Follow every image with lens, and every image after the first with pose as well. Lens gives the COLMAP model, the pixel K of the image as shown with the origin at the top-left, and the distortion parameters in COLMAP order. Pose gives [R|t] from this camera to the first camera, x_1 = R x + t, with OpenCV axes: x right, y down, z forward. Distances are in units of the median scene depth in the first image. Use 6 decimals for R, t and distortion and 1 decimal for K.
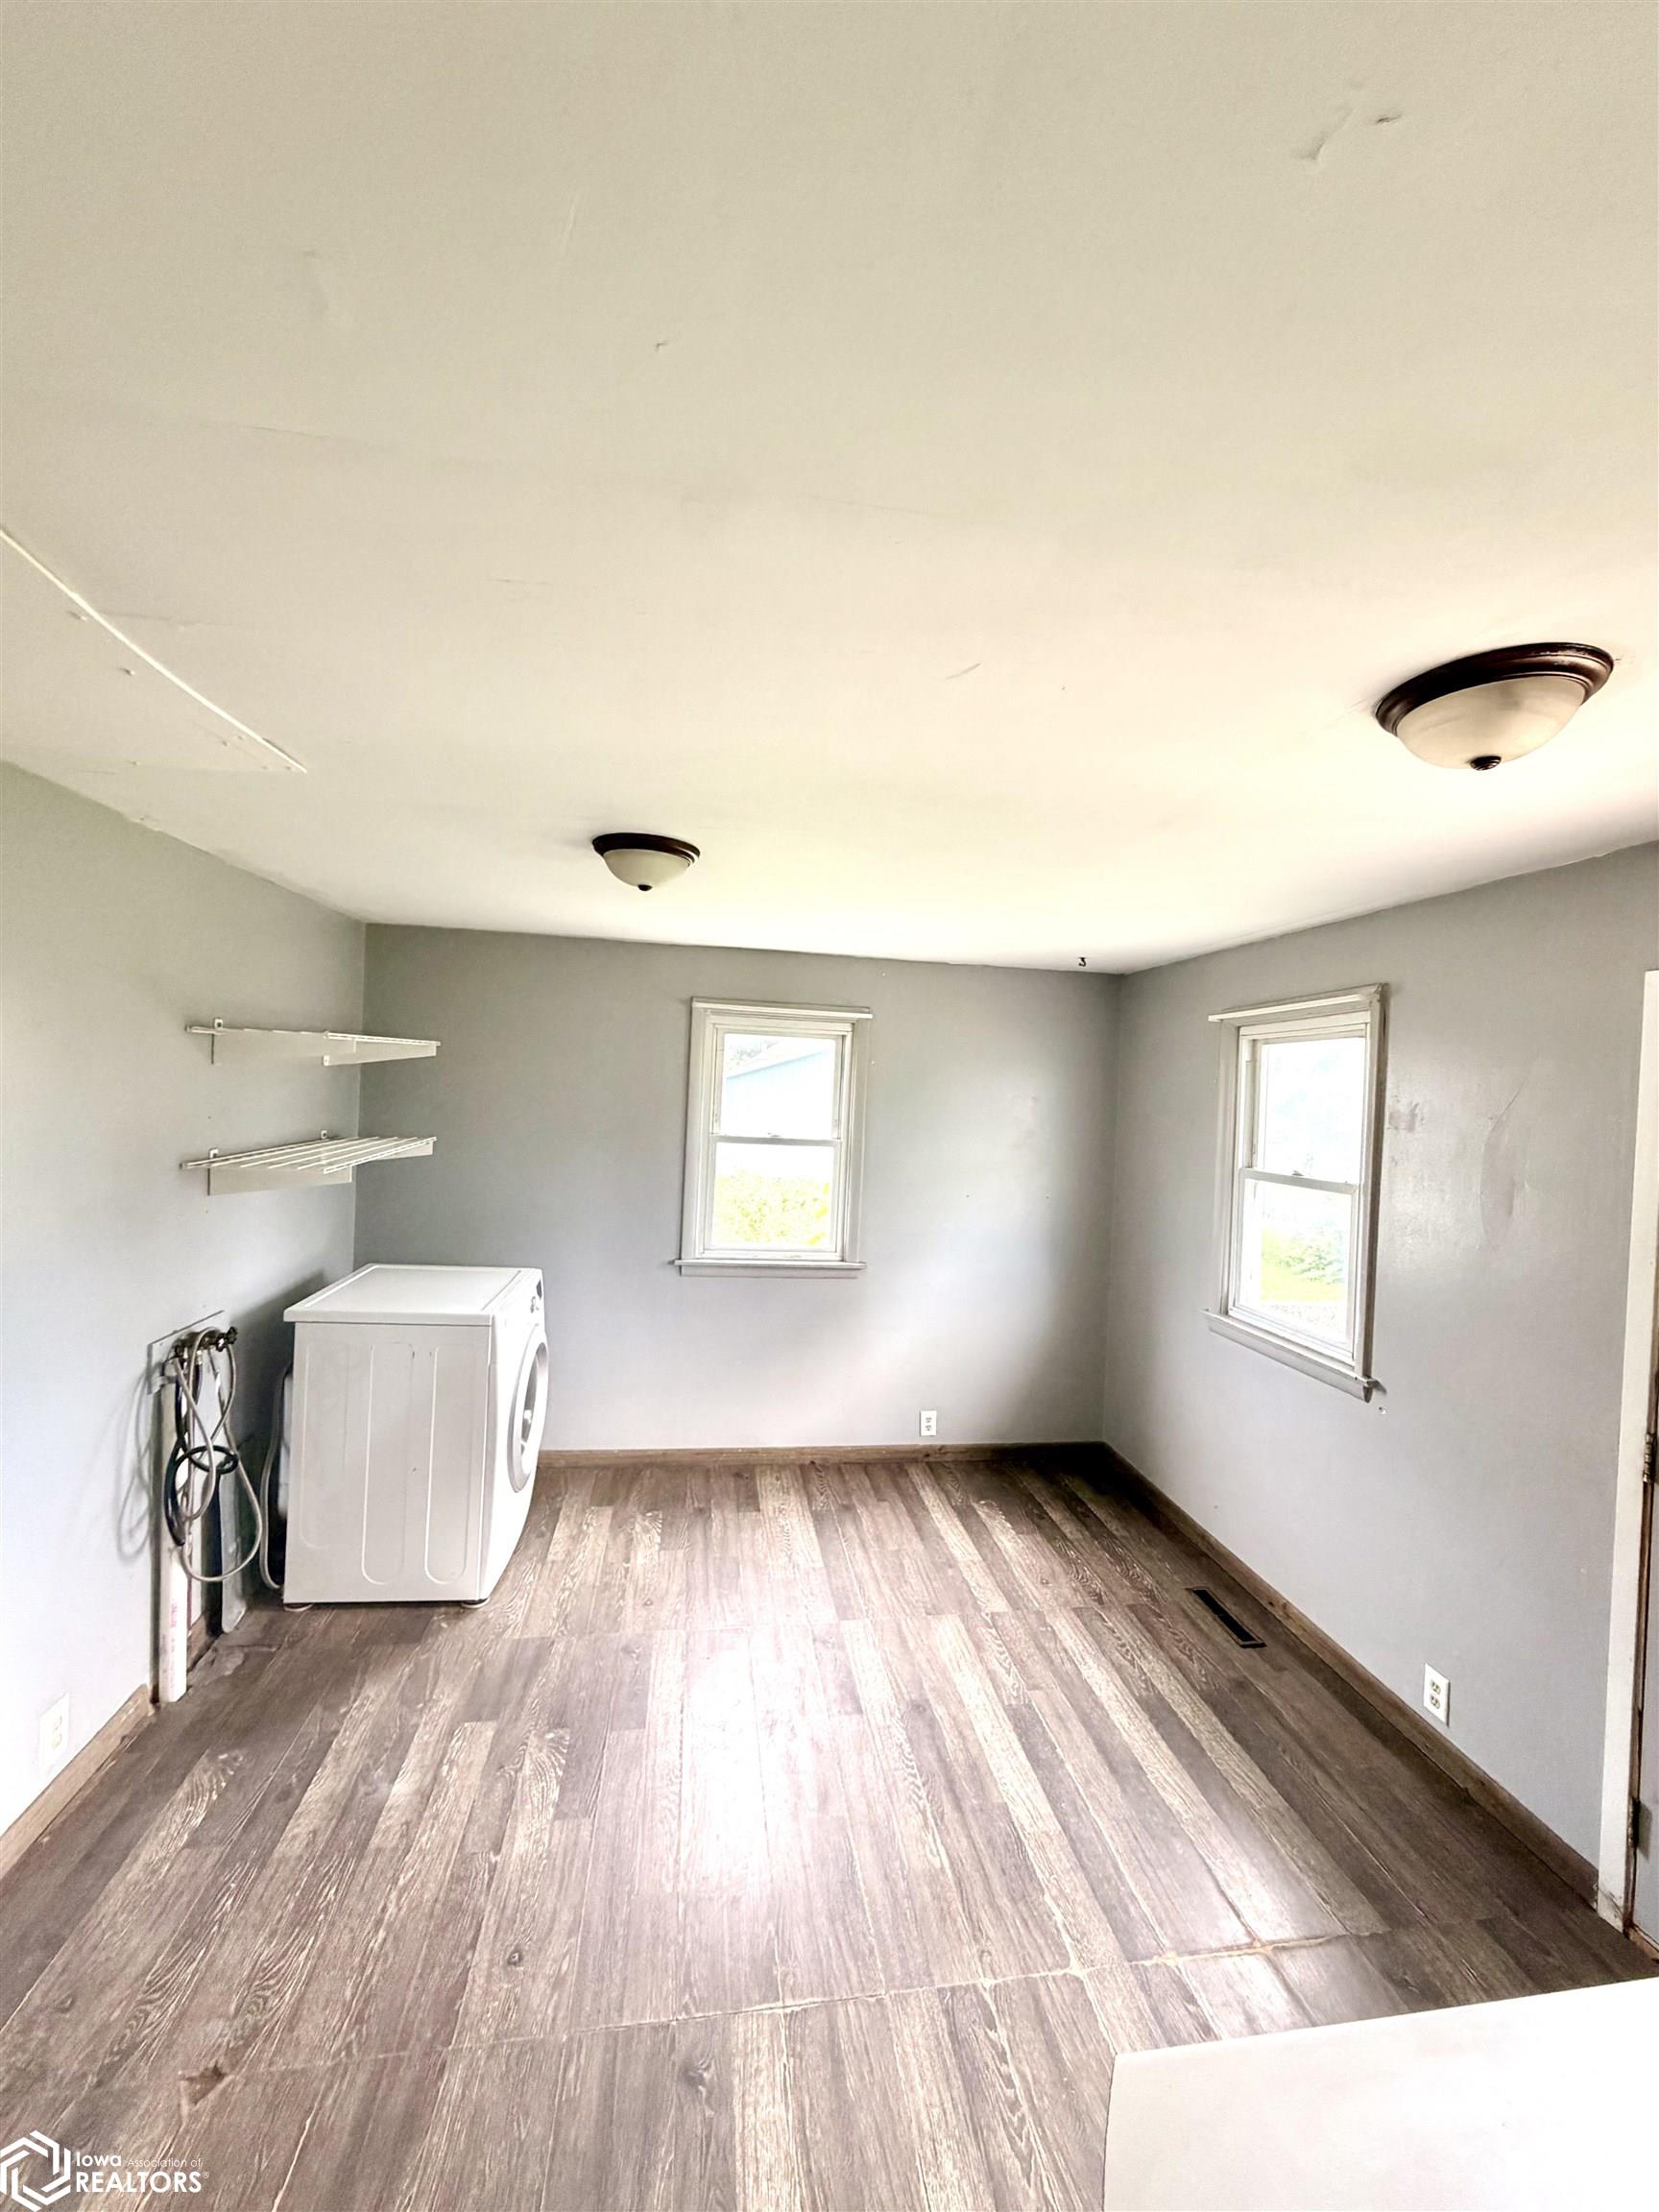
lens RADIAL K [[886.5, 0, 830.9], [0, 886.5, 1102.6], [0, 0, 1]] dist [-0.003053, -0.000378]
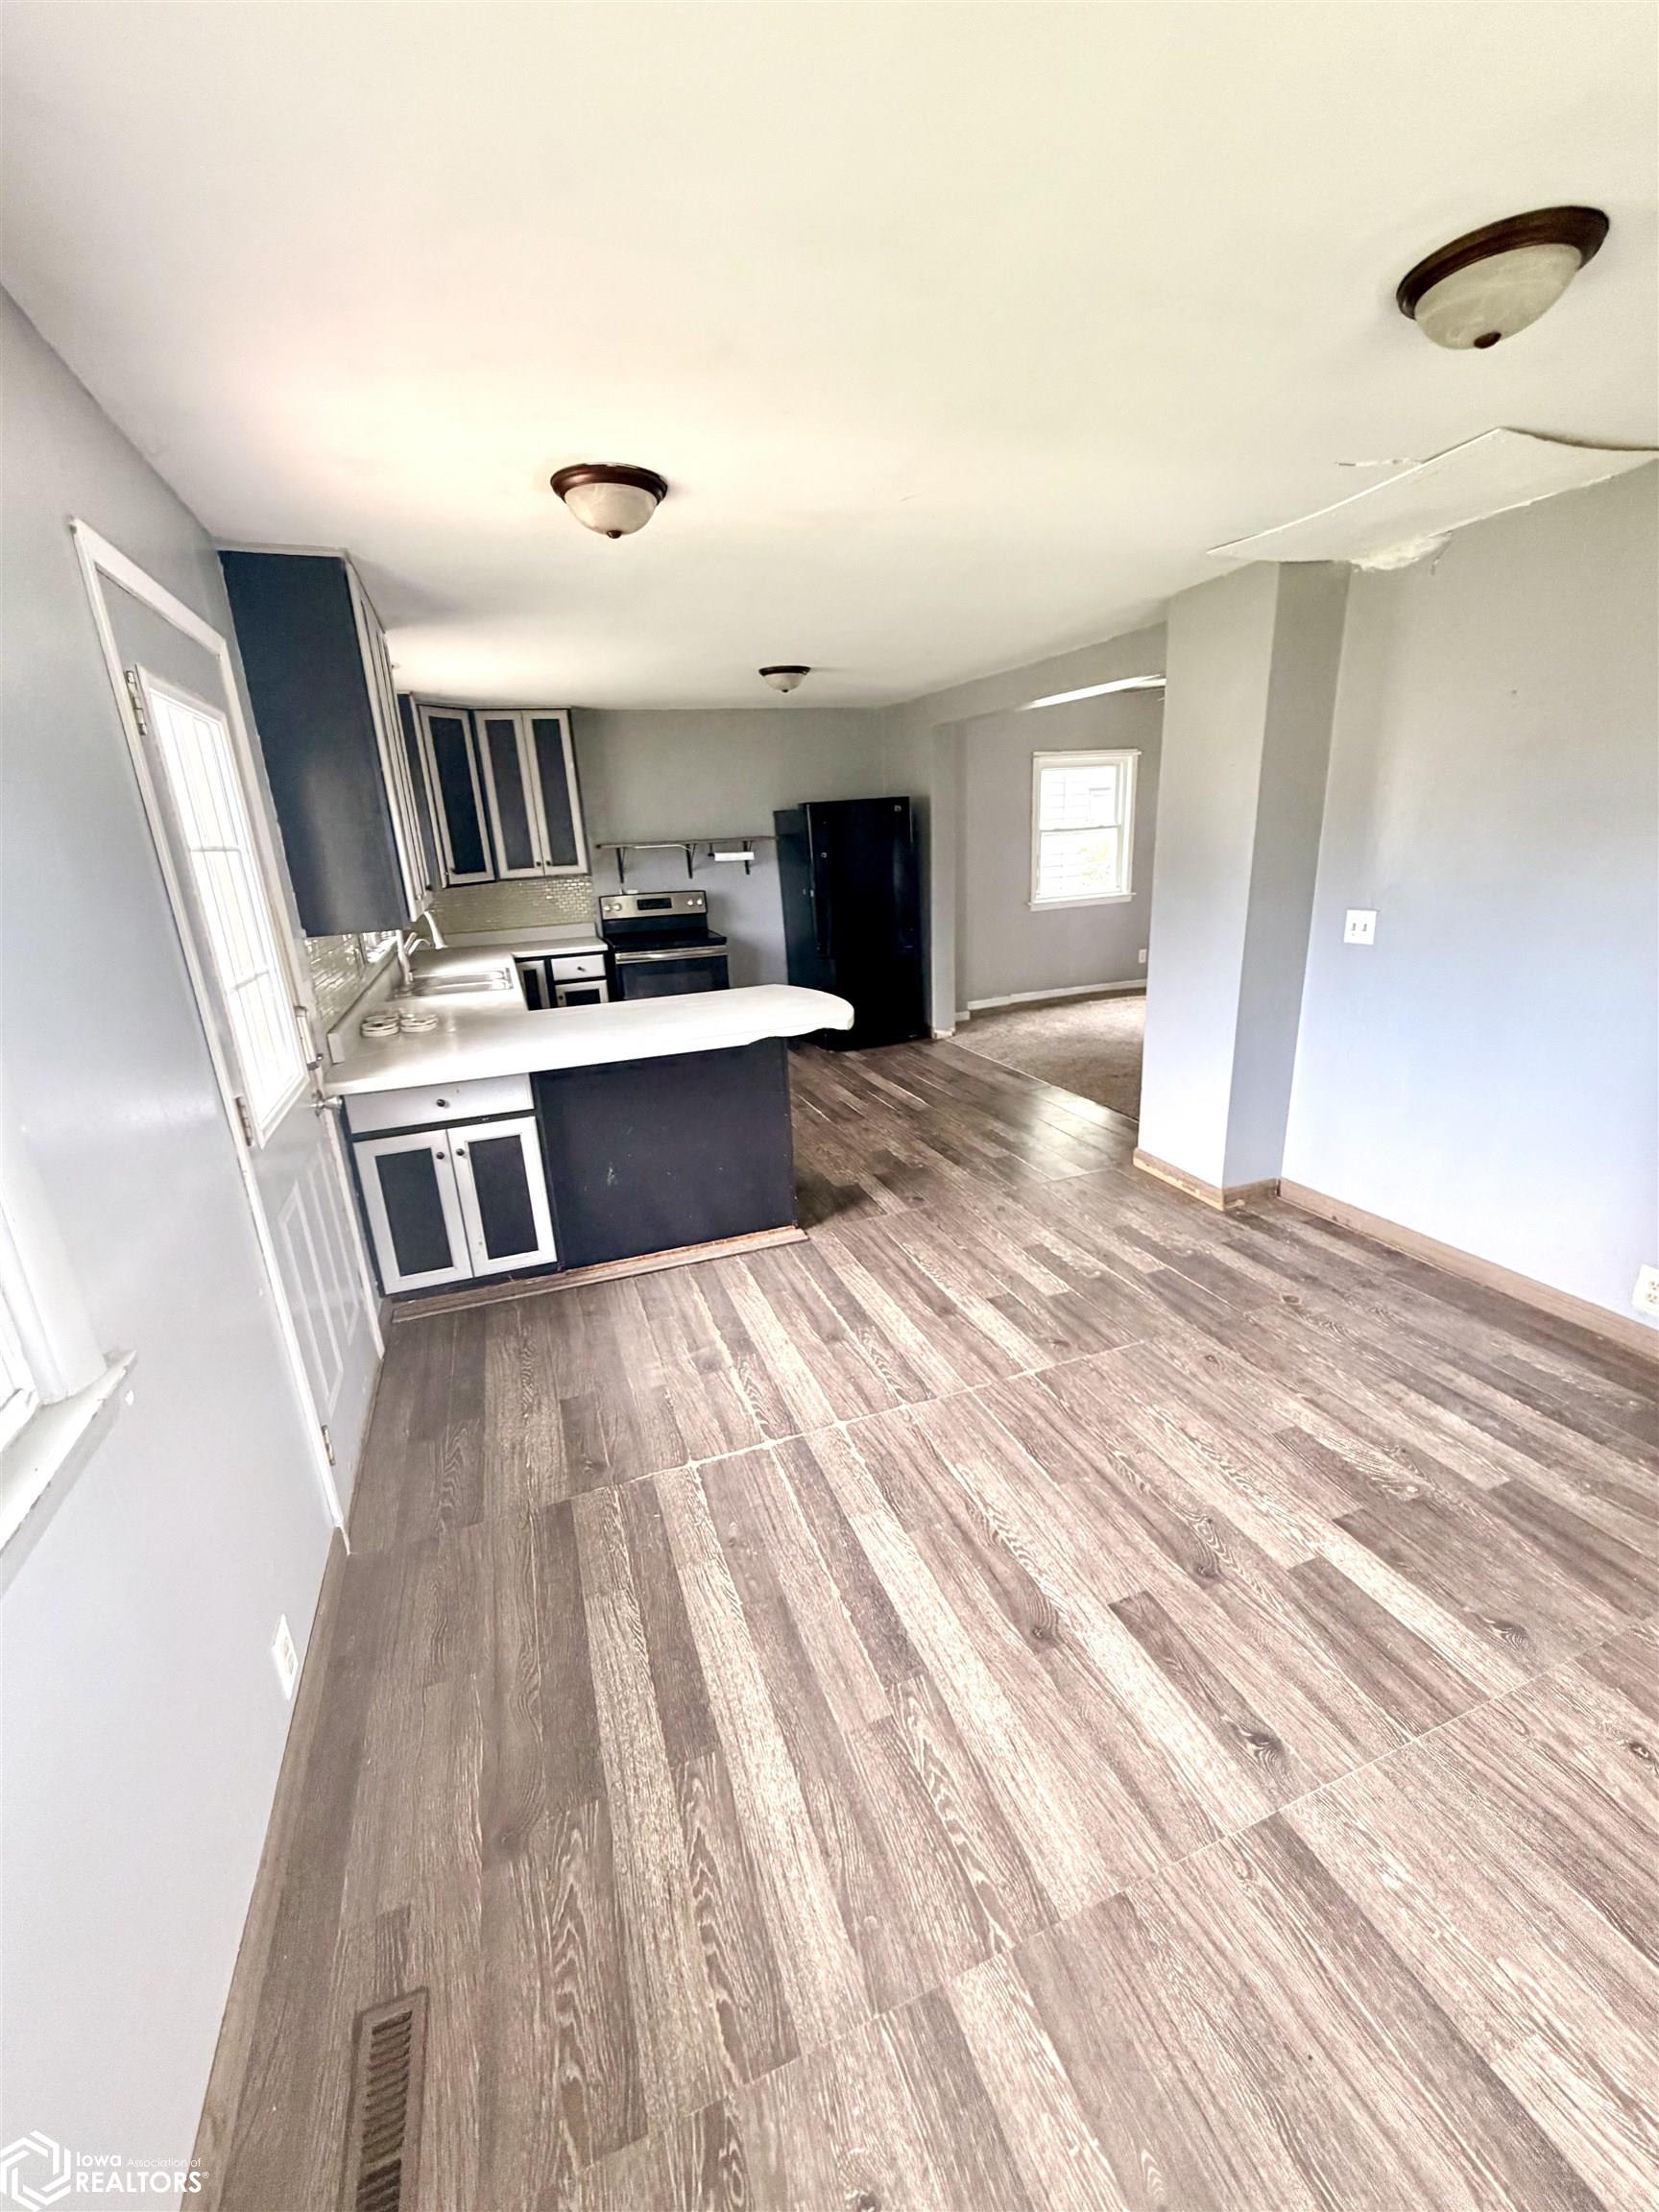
lens RADIAL K [[886.5, 0, 835.9], [0, 886.5, 1101.6], [0, 0, 1]] dist [-0.003053, -0.000378]
pose [[-0.978599, 0.067627, -0.194347, 0.397024], [0.008140, 0.956437, 0.291824, 0.087432], [0.205616, 0.283996, -0.936519, 1.635857]]
